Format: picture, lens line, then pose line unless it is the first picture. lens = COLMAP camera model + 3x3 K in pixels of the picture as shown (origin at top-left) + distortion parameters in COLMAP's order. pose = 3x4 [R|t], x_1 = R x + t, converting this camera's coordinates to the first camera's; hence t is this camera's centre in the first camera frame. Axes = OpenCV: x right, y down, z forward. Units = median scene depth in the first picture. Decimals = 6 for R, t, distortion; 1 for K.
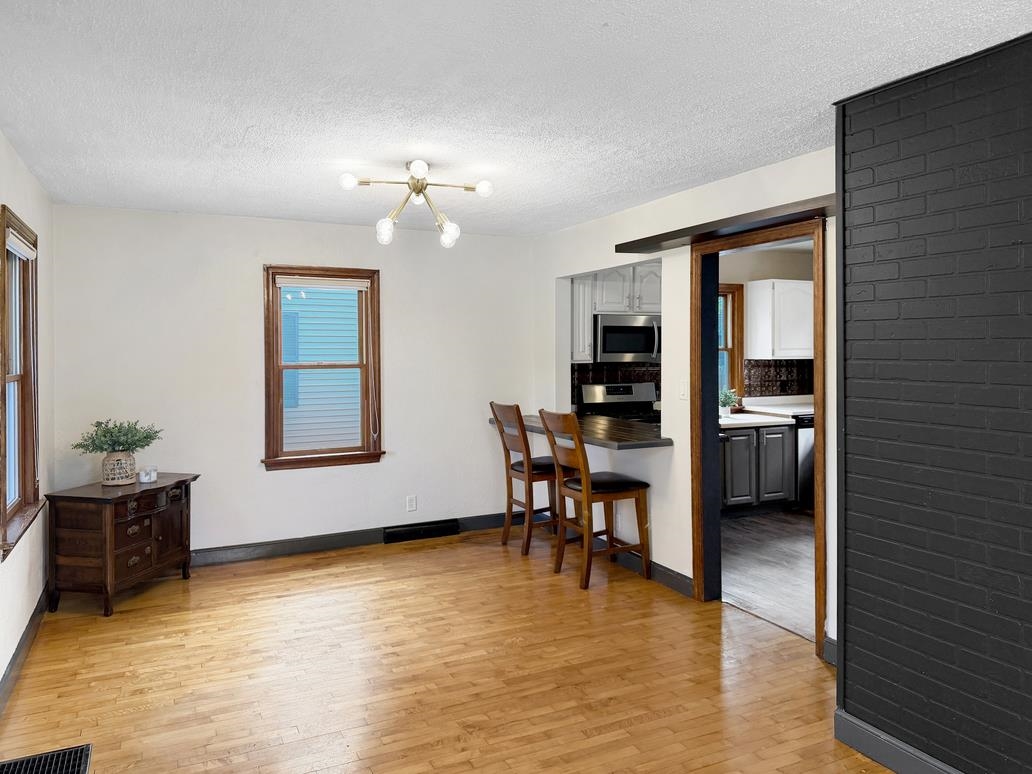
lens RADIAL K [[712.9, 0, 508.0], [0, 712.9, 393.9], [0, 0, 1]] dist [0.039175, -0.002717]
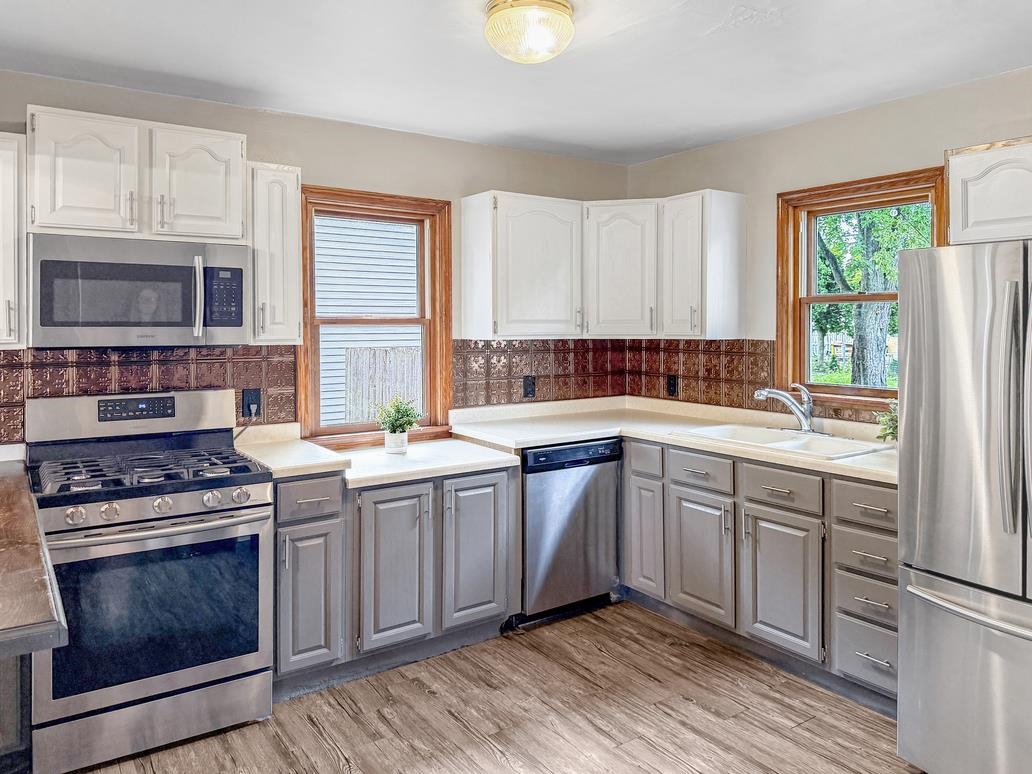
lens RADIAL K [[712.9, 0, 521.6], [0, 712.9, 388.3], [0, 0, 1]] dist [0.039175, -0.002717]
pose [[0.983632, -0.011924, 0.179795, 0.312697], [0.006858, 0.999562, 0.028773, -0.029042], [-0.180059, -0.027069, 0.983283, 0.502047]]
